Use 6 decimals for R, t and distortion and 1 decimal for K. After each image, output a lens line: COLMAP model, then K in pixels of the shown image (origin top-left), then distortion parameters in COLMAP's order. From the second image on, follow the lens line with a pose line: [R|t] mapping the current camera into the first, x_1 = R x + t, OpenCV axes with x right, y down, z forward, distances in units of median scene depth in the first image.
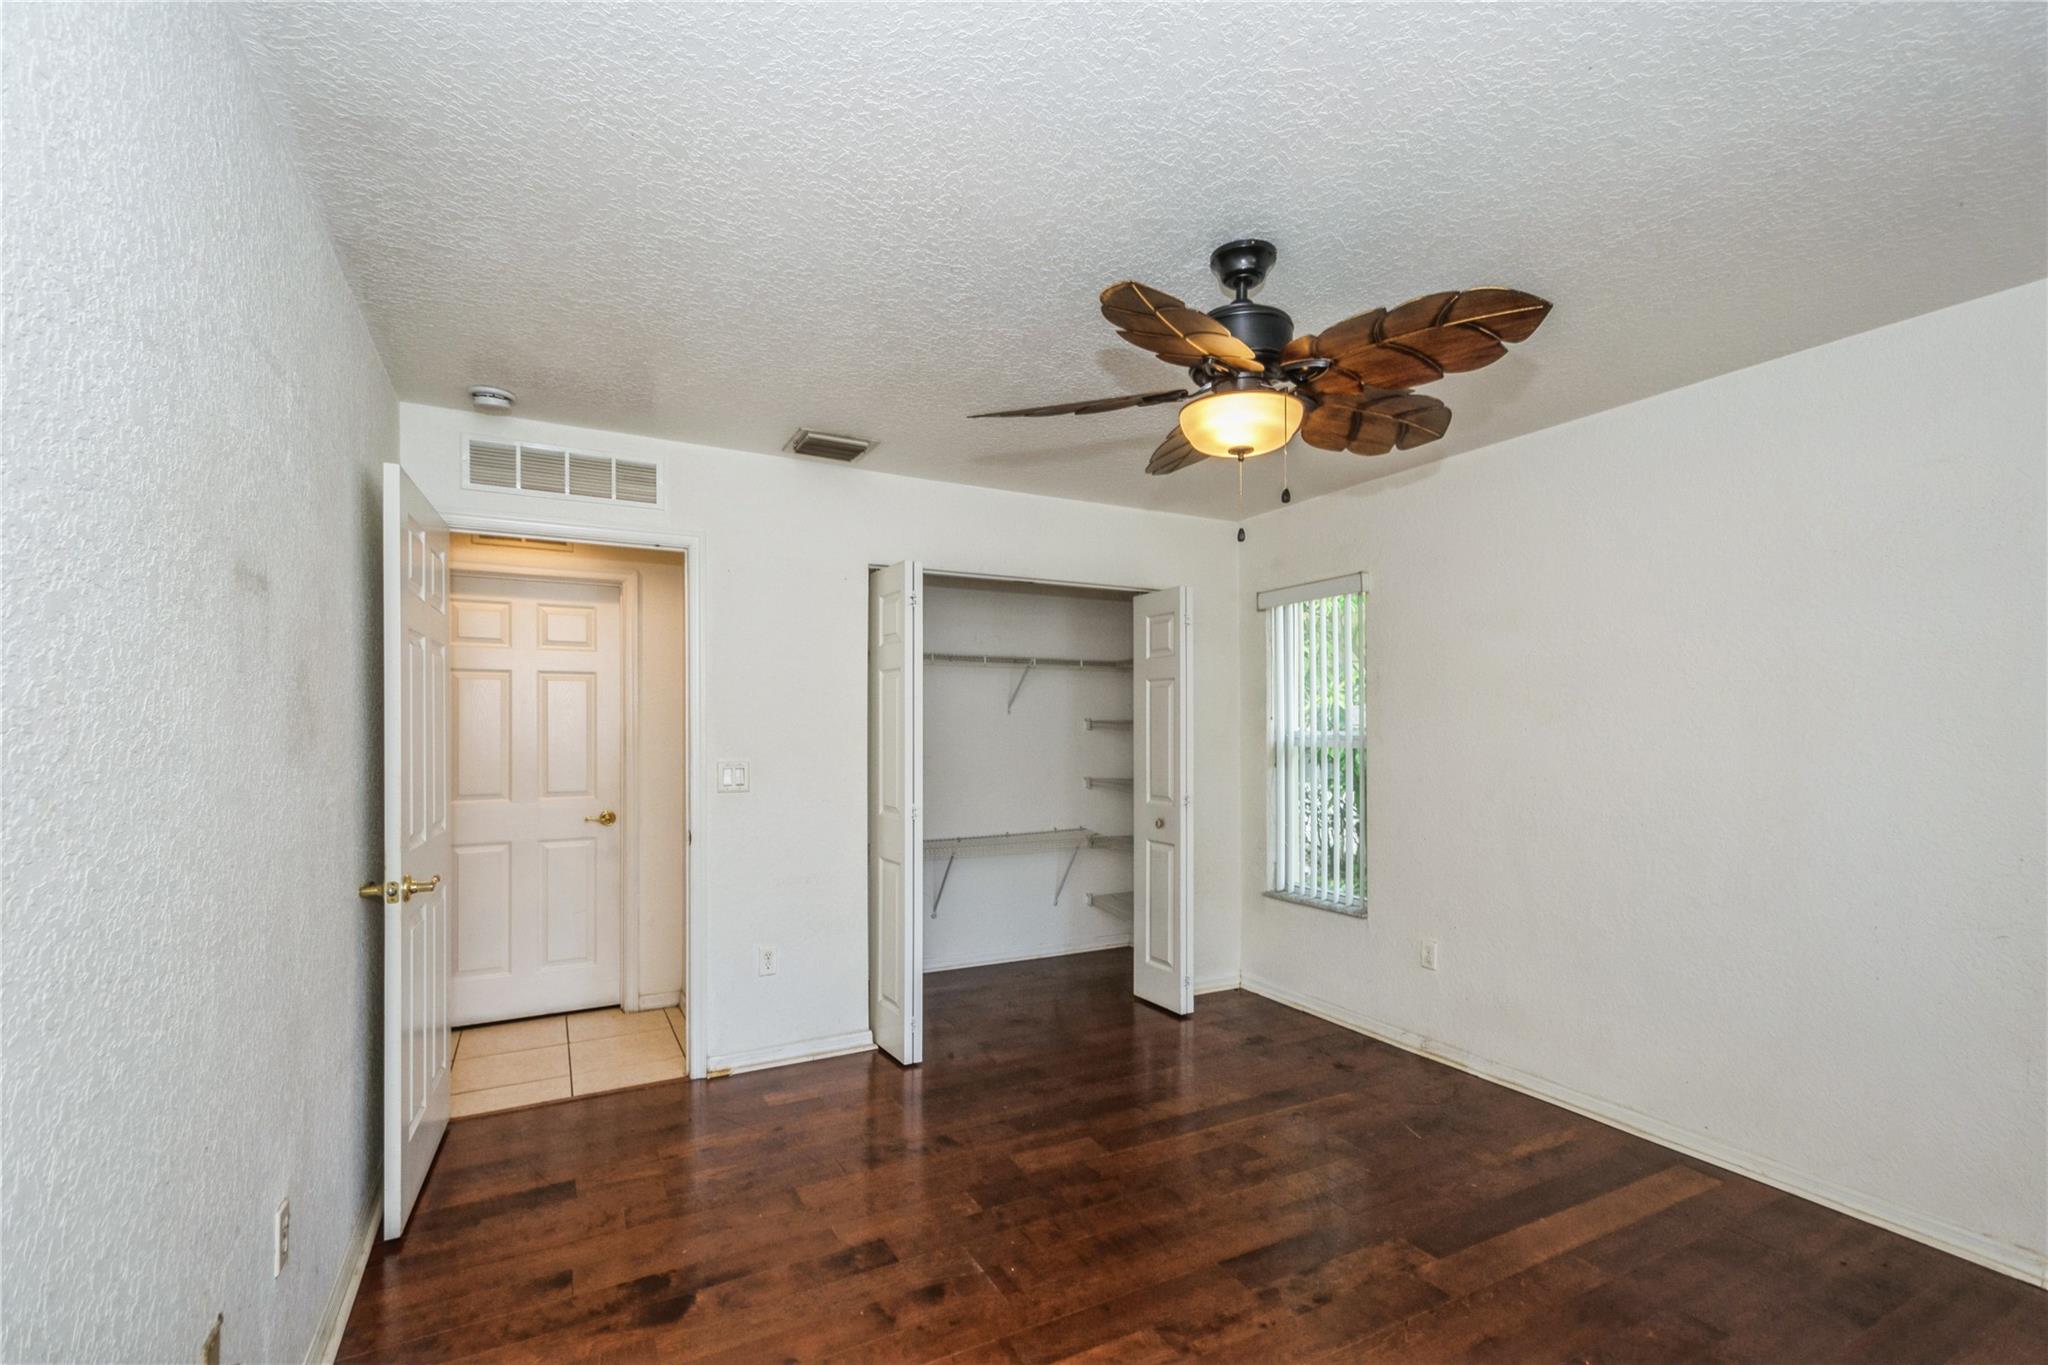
lens RADIAL K [[901.2, 0, 1022.8], [0, 901.2, 719.8], [0, 0, 1]] dist [0.003141, -0.003211]
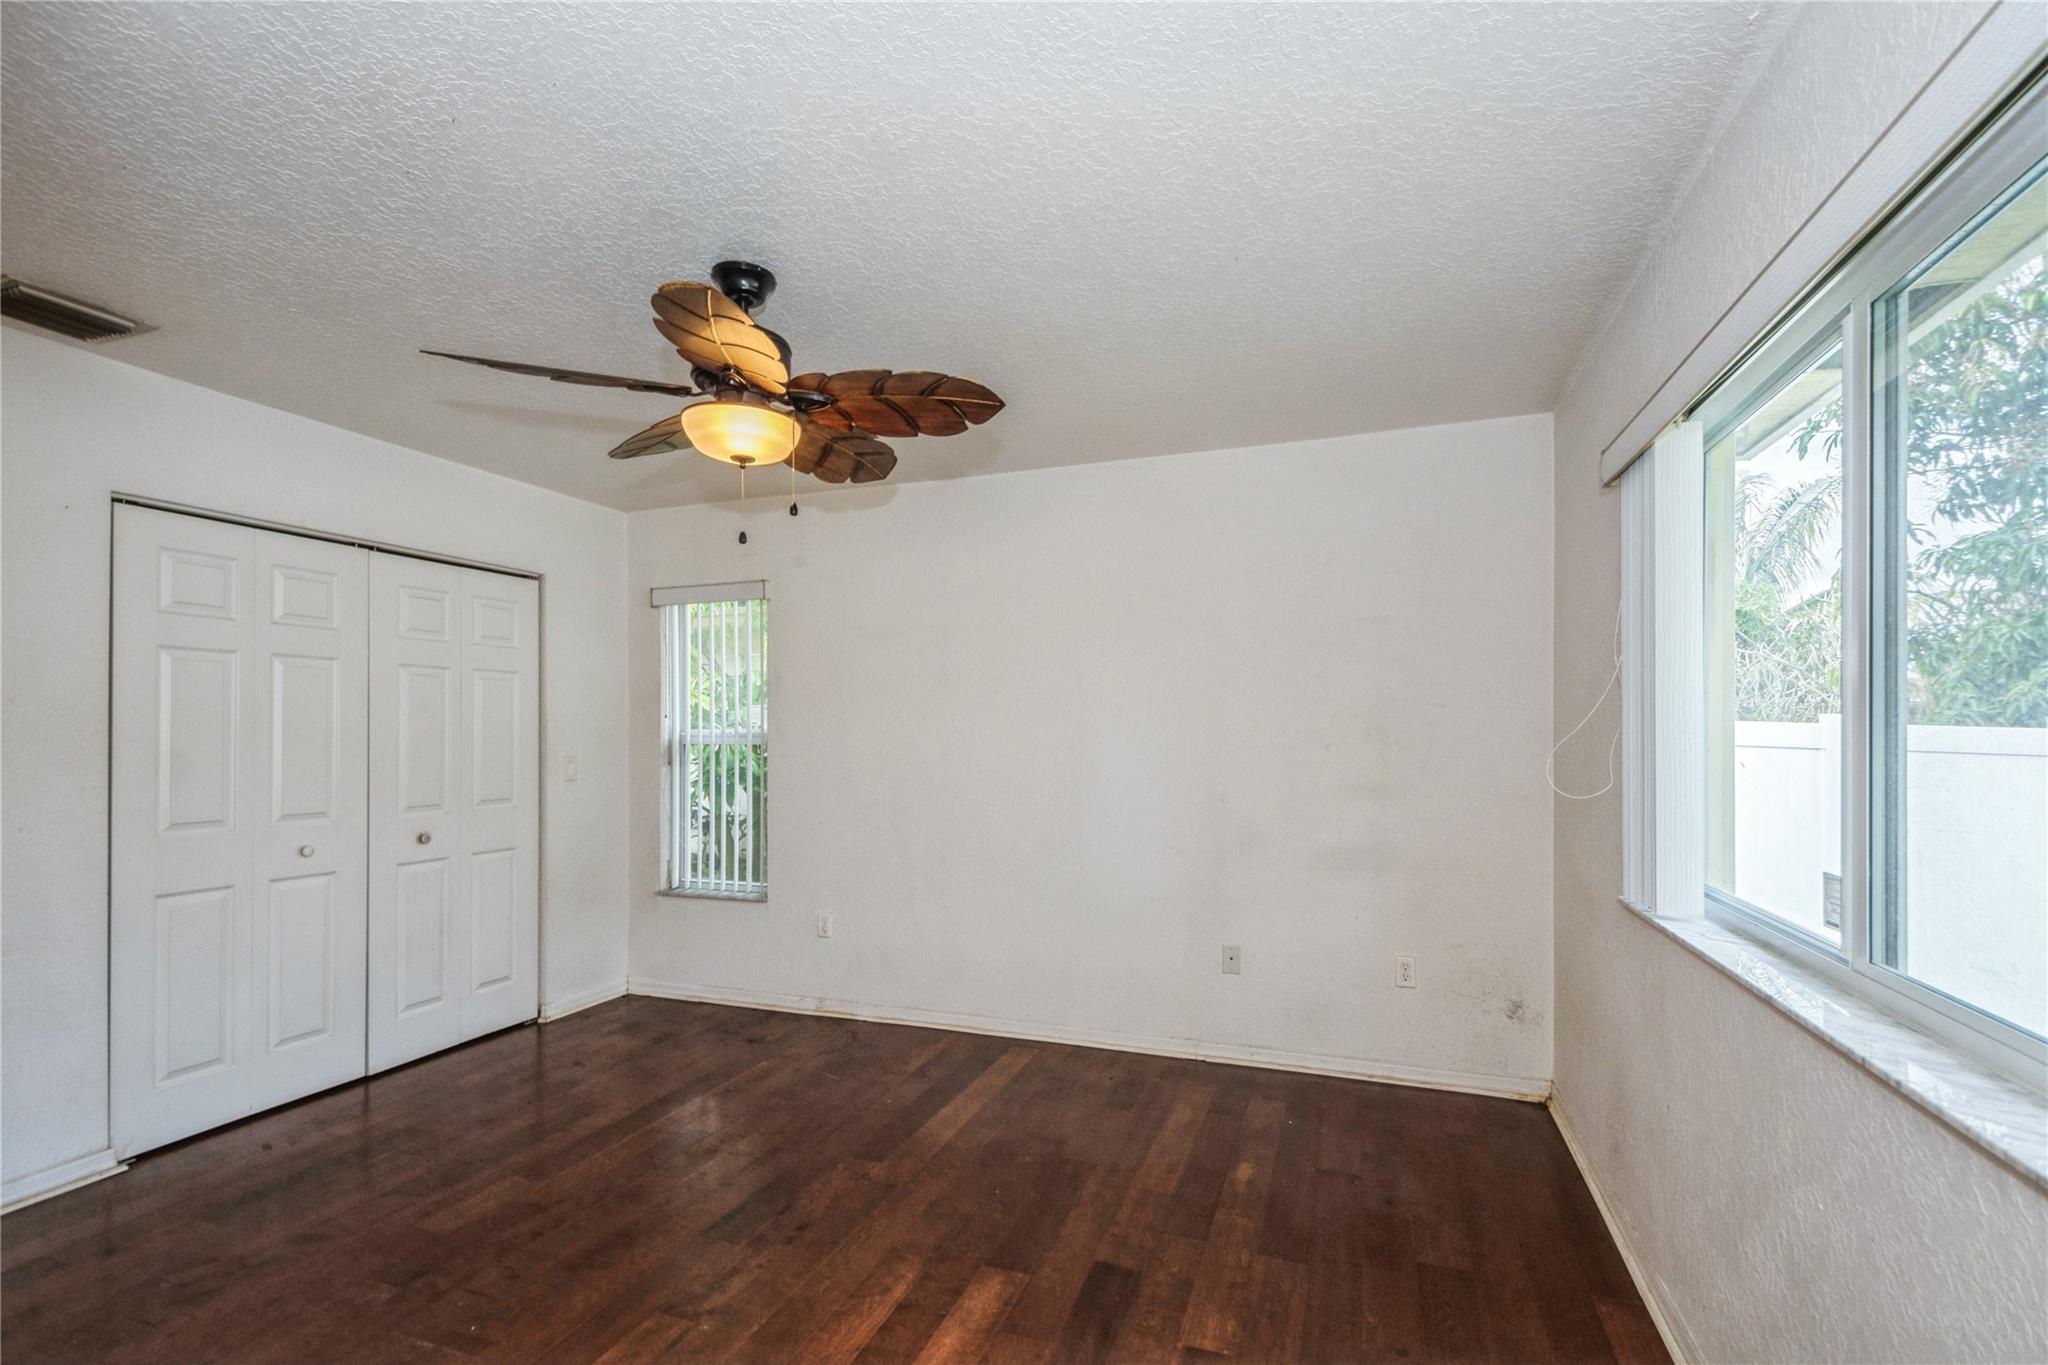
lens RADIAL K [[901.2, 0, 1033.5], [0, 901.2, 731.0], [0, 0, 1]] dist [0.003141, -0.003211]
pose [[0.737772, -0.000661, 0.675050, -0.193936], [-0.004371, 0.999974, 0.005757, 0.014157], [-0.675036, -0.007198, 0.737750, -0.019899]]
